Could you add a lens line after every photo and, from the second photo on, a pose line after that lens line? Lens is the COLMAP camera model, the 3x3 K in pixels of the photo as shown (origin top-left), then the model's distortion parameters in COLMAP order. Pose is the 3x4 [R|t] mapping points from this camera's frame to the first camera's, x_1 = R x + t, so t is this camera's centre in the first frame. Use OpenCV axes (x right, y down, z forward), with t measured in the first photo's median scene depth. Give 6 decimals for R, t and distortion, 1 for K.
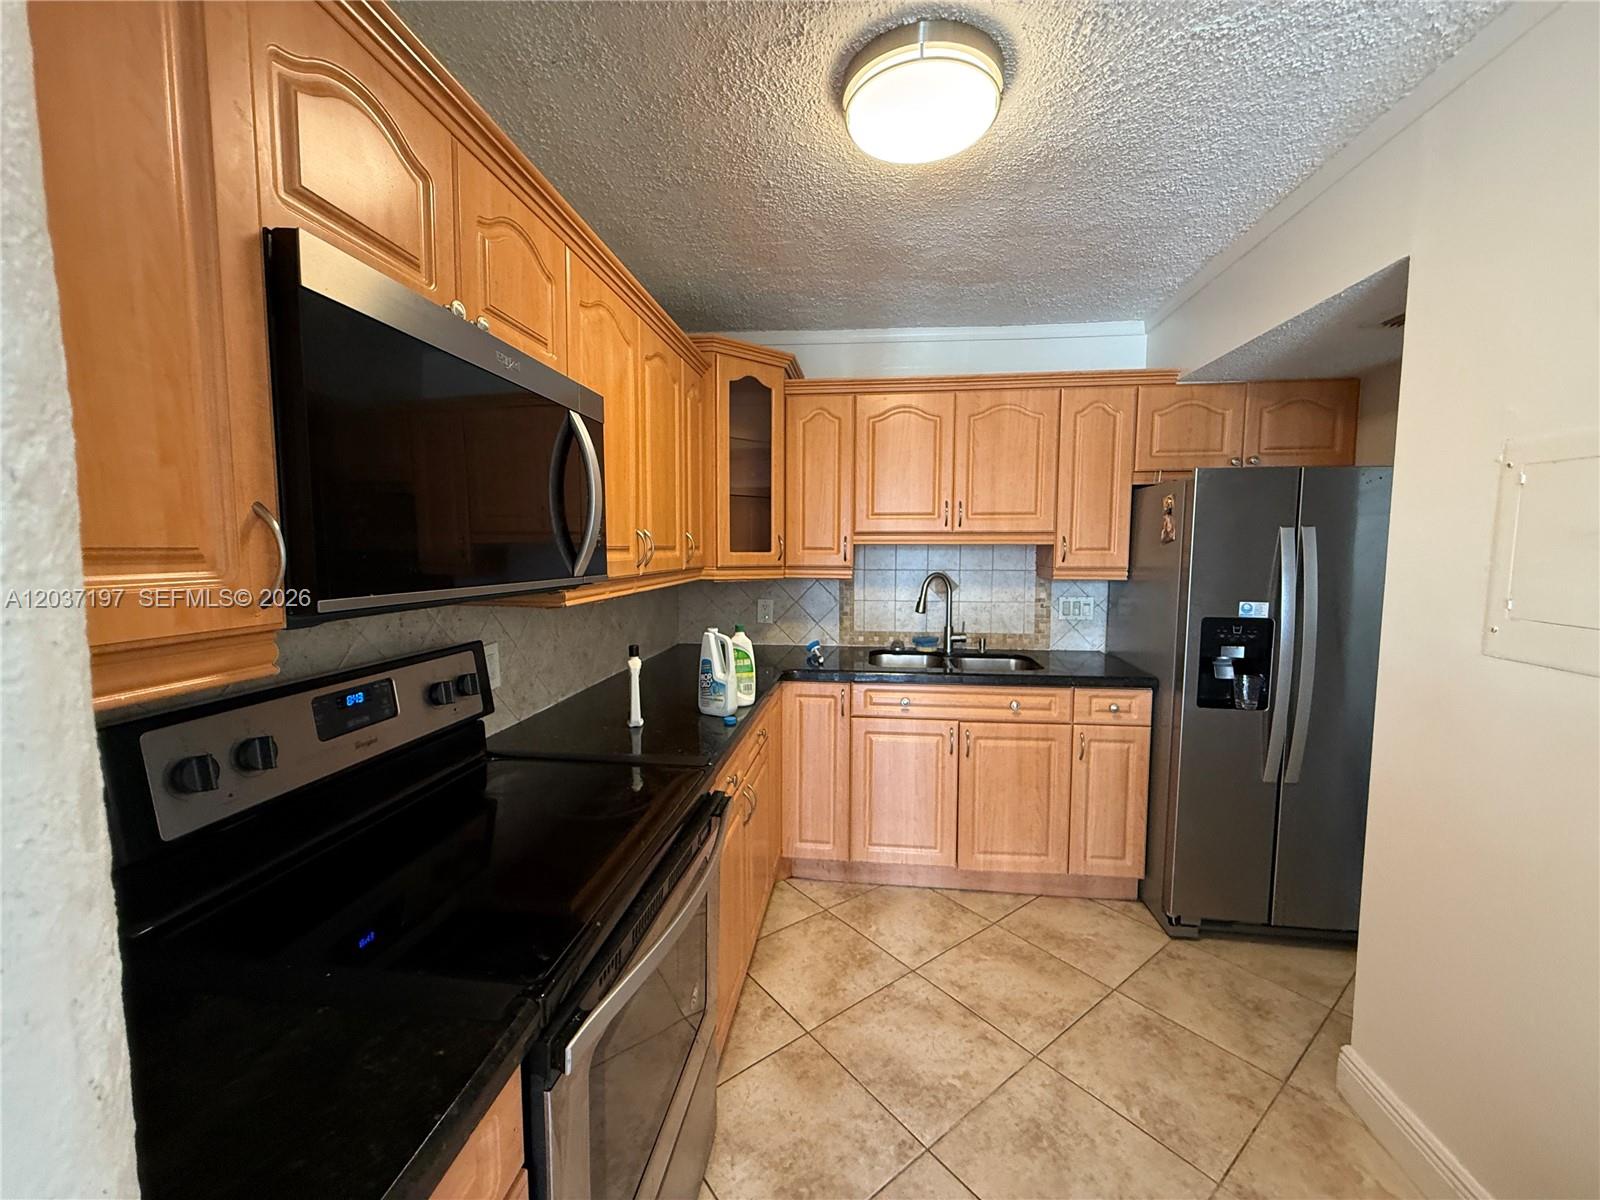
lens RADIAL K [[637.6, 0, 799.7], [0, 637.6, 597.4], [0, 0, 1]] dist [-0.000798, -0.000107]
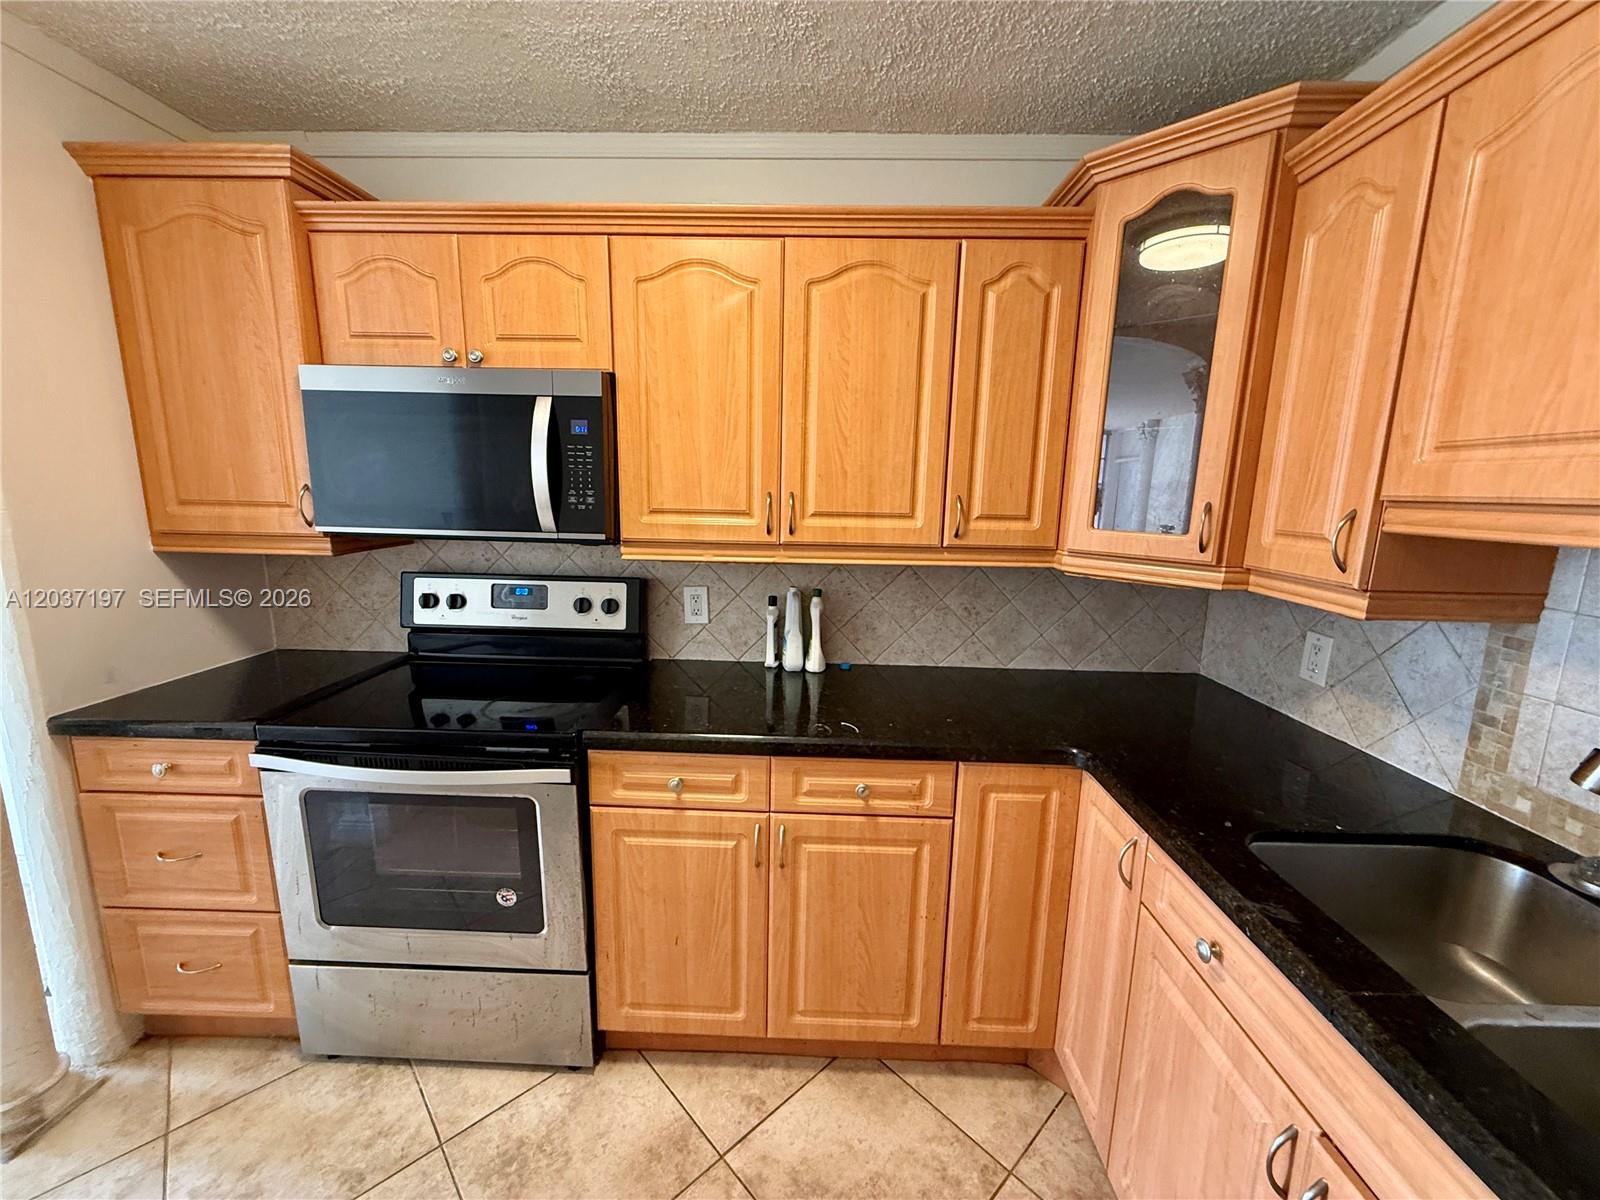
lens RADIAL K [[637.6, 0, 796.8], [0, 637.6, 599.5], [0, 0, 1]] dist [-0.000798, -0.000107]
pose [[0.088834, 0.173622, -0.980798, 0.445422], [-0.098905, 0.981362, 0.164764, -0.074260], [0.991124, 0.082369, 0.104350, 0.648941]]
